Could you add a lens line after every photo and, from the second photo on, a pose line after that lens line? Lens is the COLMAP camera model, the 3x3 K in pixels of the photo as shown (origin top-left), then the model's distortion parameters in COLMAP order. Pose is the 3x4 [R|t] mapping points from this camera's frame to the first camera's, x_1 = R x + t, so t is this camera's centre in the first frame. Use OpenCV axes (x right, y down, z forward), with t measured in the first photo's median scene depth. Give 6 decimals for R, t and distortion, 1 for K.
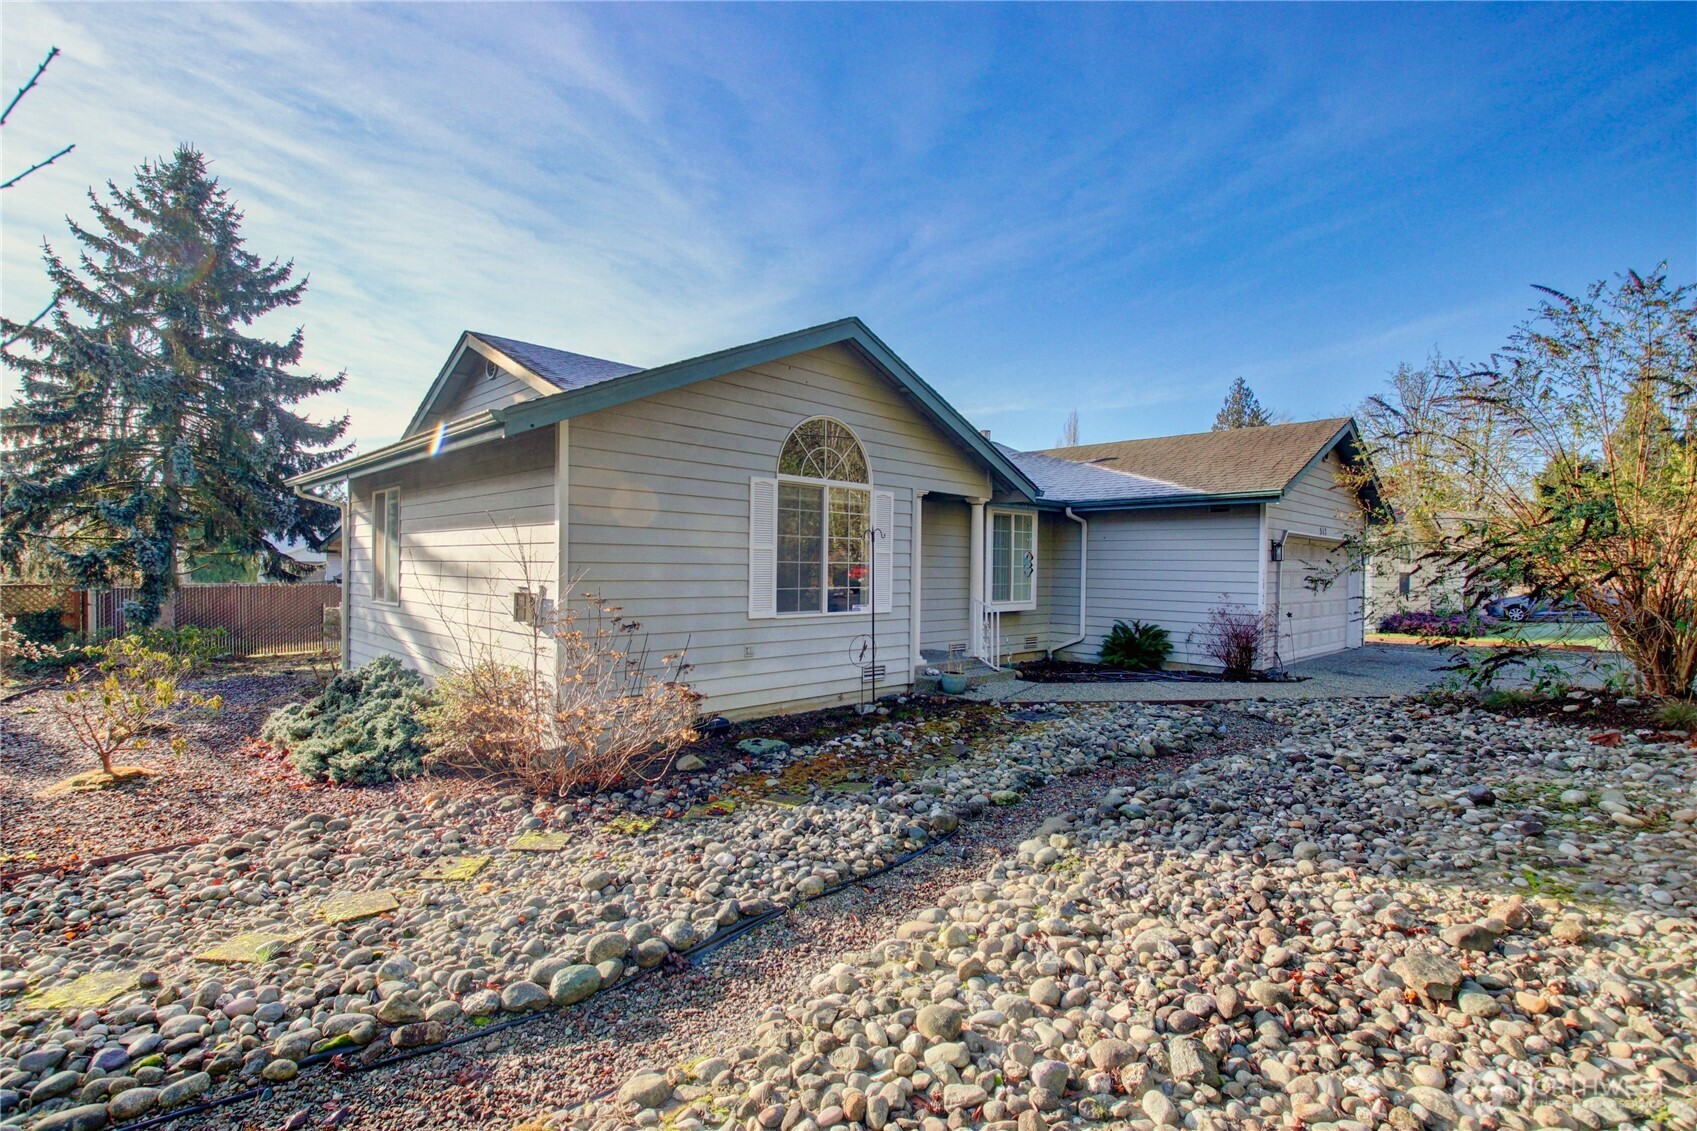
lens RADIAL K [[786.5, 0, 847.9], [0, 786.5, 573.3], [0, 0, 1]] dist [-0.001074, -0.000183]
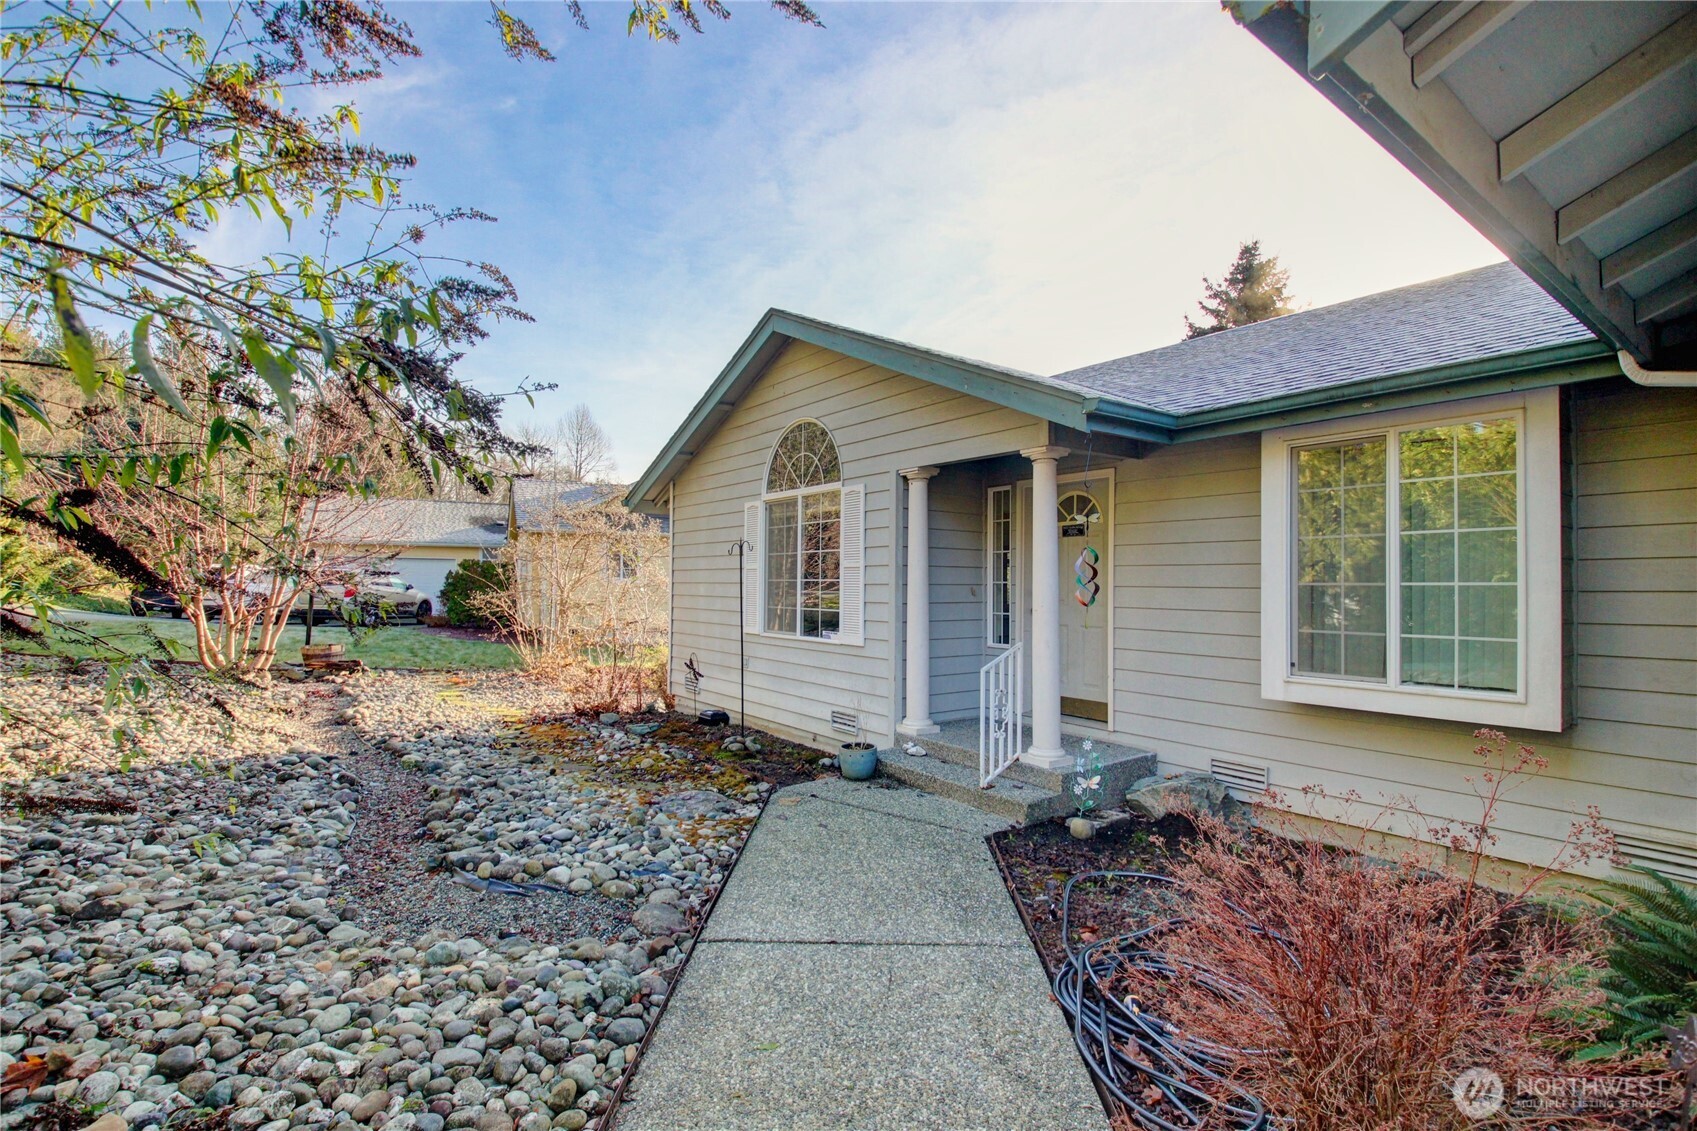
lens RADIAL K [[786.5, 0, 846.7], [0, 786.5, 570.6], [0, 0, 1]] dist [-0.001074, -0.000183]
pose [[-0.119729, -0.030570, -0.992336, 0.864584], [-0.013169, 0.999487, -0.029201, 0.001574], [0.992719, 0.009571, -0.120070, 1.163118]]
